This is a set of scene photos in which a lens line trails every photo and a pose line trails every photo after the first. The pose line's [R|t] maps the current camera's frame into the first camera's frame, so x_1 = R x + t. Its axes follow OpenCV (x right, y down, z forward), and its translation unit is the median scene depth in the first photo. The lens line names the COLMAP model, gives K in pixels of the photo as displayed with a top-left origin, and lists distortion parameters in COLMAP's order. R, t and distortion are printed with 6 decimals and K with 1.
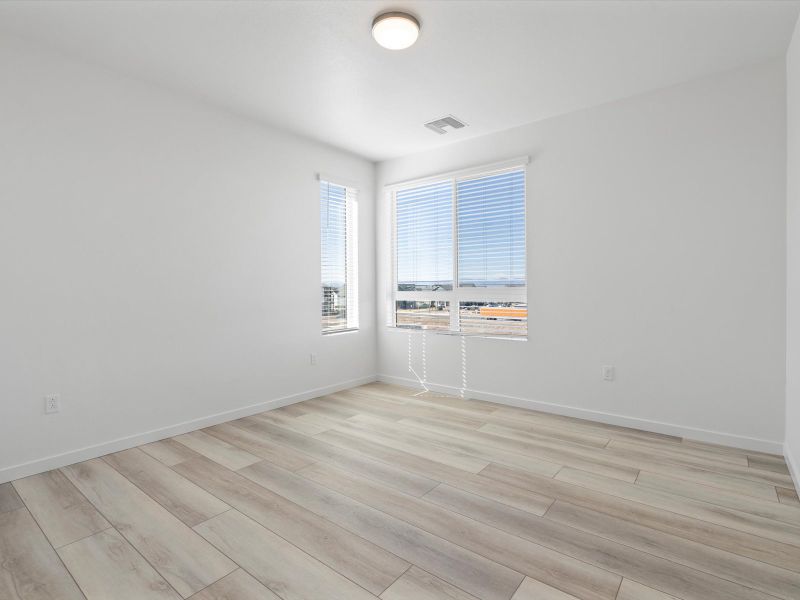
lens RADIAL K [[408.6, 0, 400.0], [0, 408.6, 300.0], [0, 0, 1]] dist [-0.000393, 0.000580]
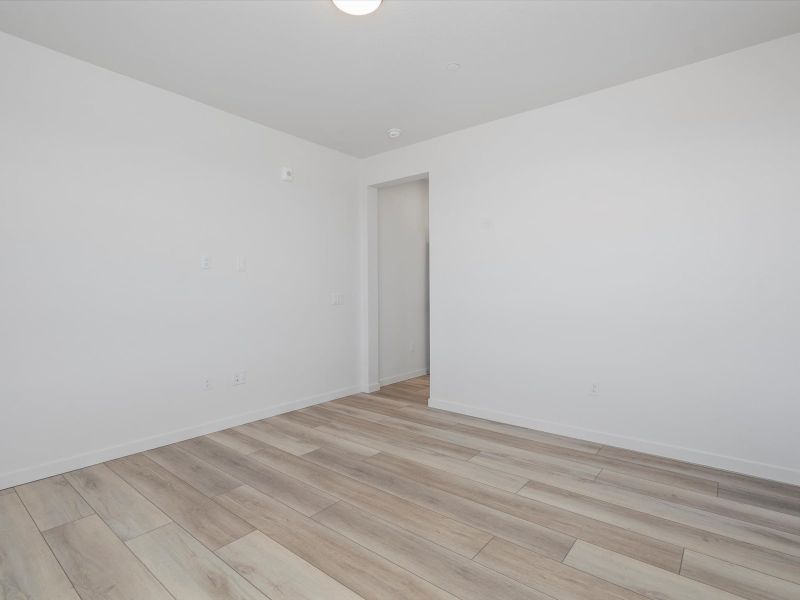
lens RADIAL K [[408.6, 0, 400.0], [0, 408.6, 300.0], [0, 0, 1]] dist [-0.000393, 0.000580]
pose [[-0.999942, 0.008940, 0.006046, -0.113213], [0.009168, 0.999200, 0.038917, -0.050380], [-0.005693, 0.038970, -0.999224, 2.086767]]
